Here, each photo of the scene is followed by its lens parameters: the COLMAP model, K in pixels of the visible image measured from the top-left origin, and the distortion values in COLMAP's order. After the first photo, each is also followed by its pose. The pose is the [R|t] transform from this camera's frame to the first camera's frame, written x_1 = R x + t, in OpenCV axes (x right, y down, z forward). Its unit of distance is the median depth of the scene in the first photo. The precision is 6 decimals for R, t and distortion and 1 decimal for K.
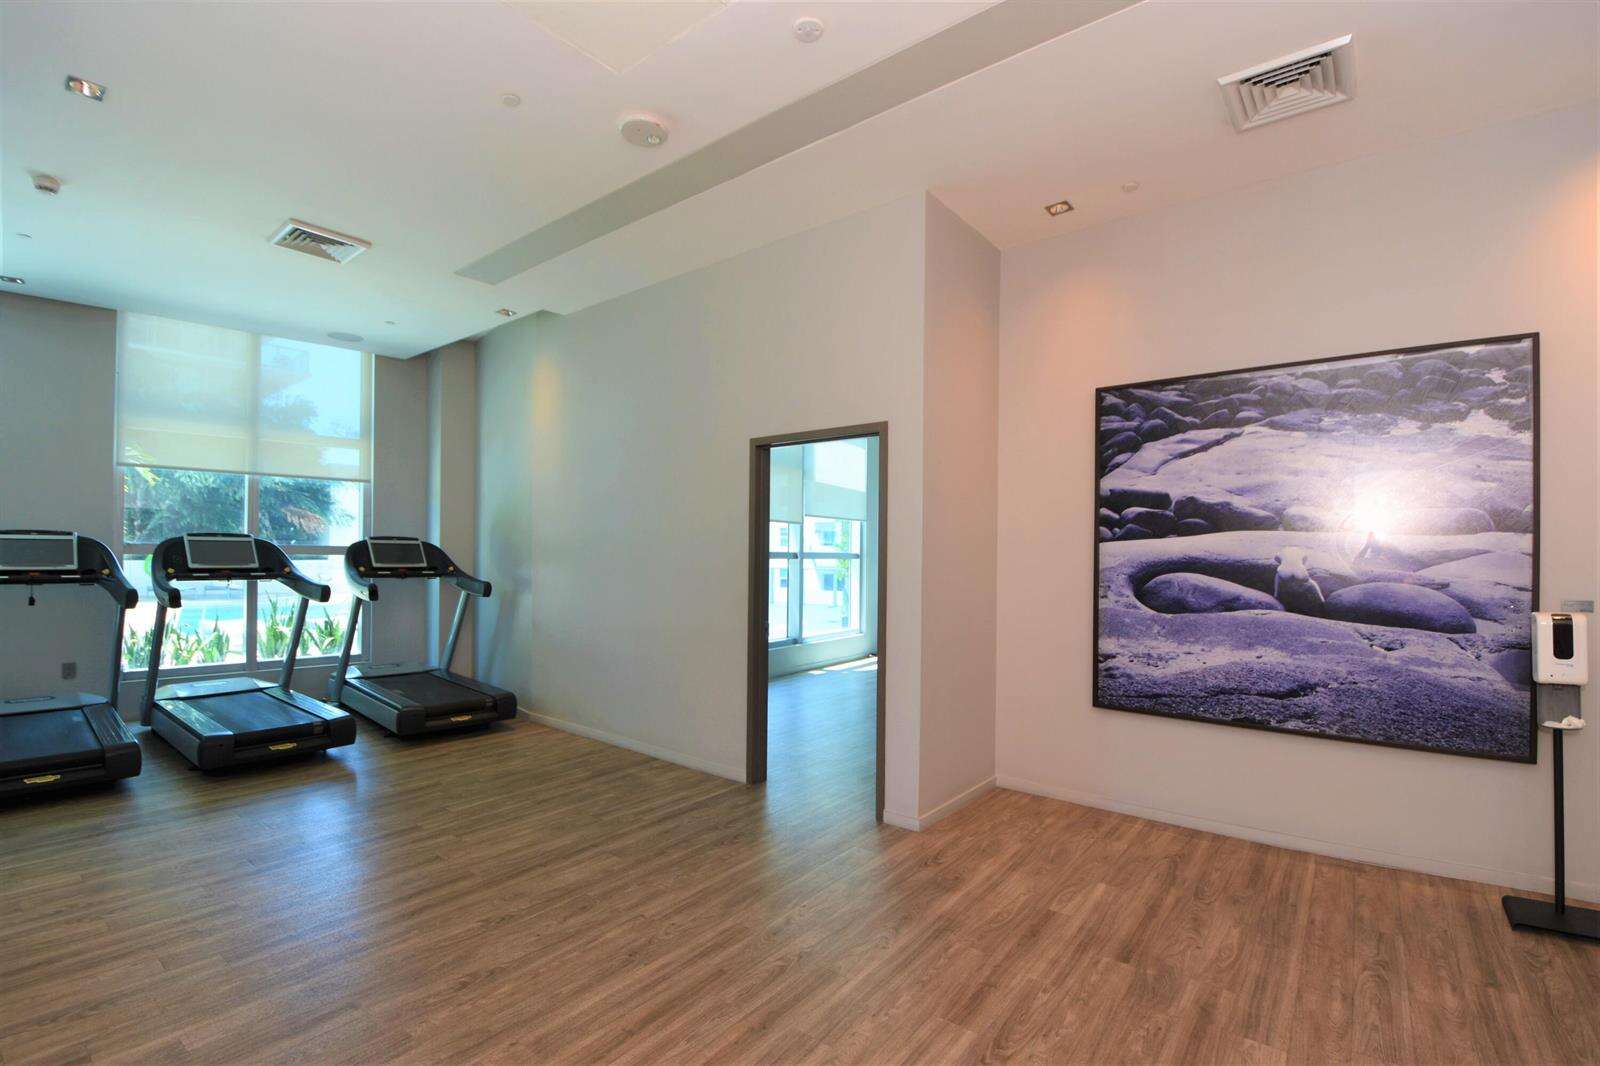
lens RADIAL K [[717.4, 0, 788.7], [0, 717.4, 551.2], [0, 0, 1]] dist [0.010935, -0.019071]
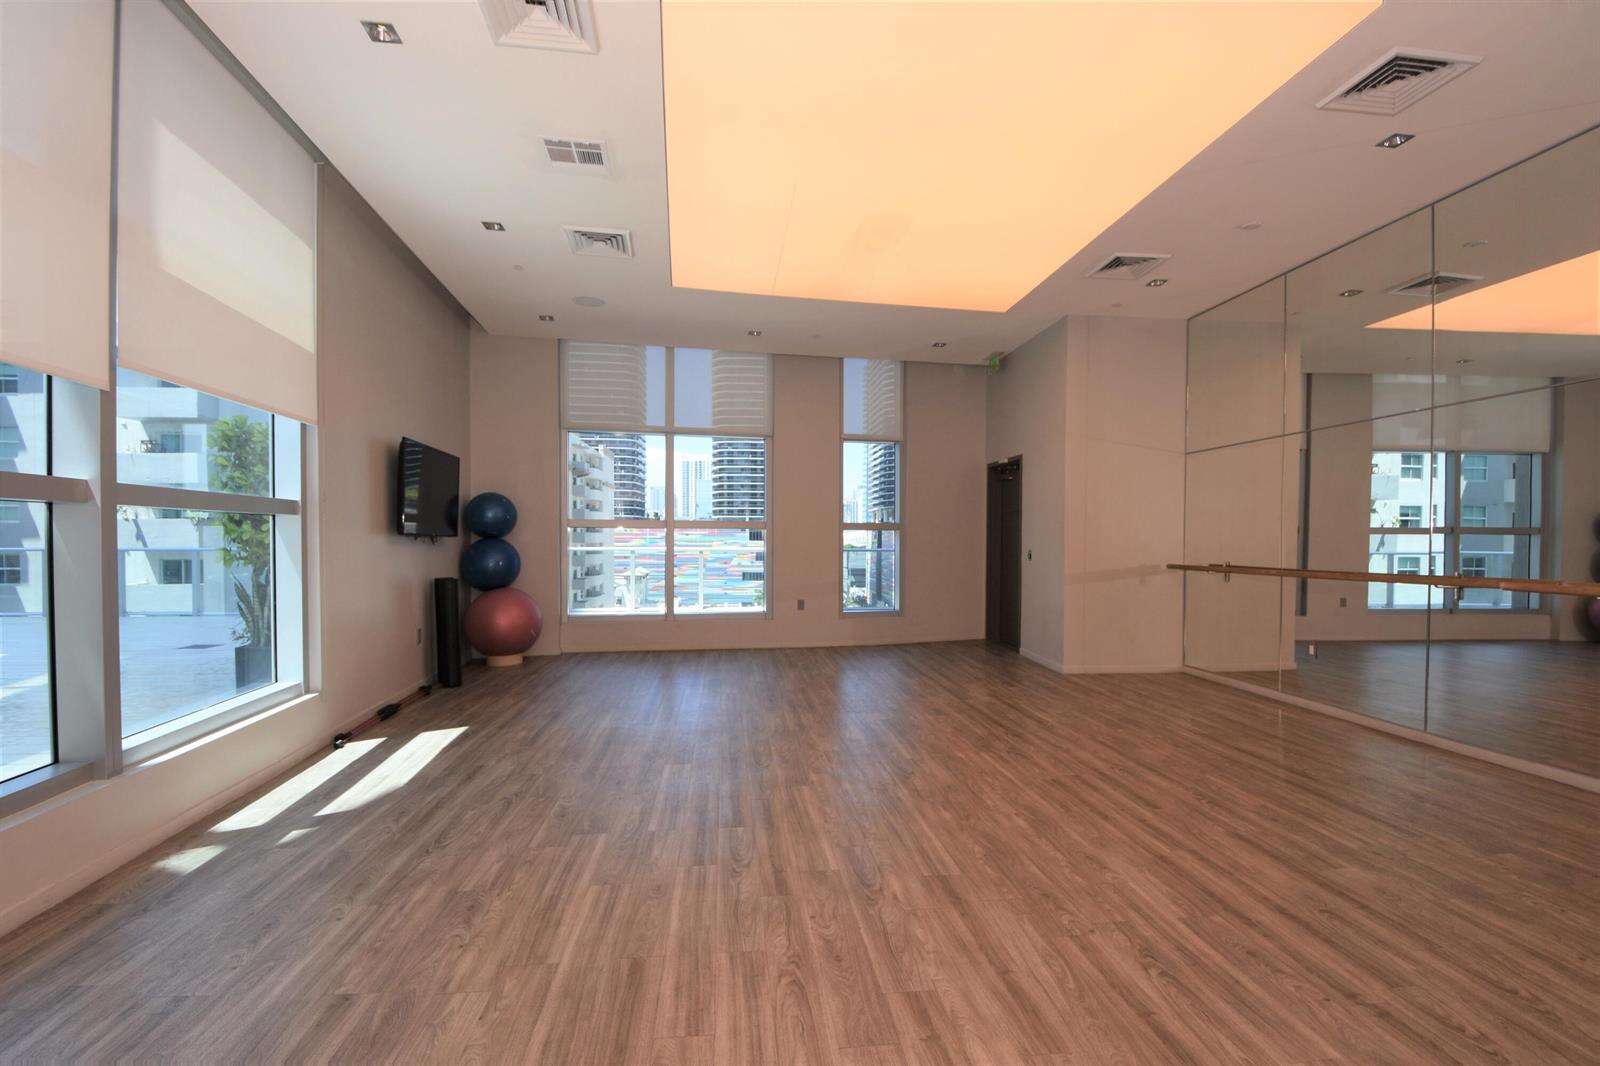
lens RADIAL K [[717.4, 0, 788.7], [0, 717.4, 551.2], [0, 0, 1]] dist [0.010935, -0.019071]
pose [[0.719705, -0.020565, 0.693975, 0.012642], [0.000542, 0.999578, 0.029060, 0.019664], [-0.694280, -0.020539, 0.719412, 0.504939]]
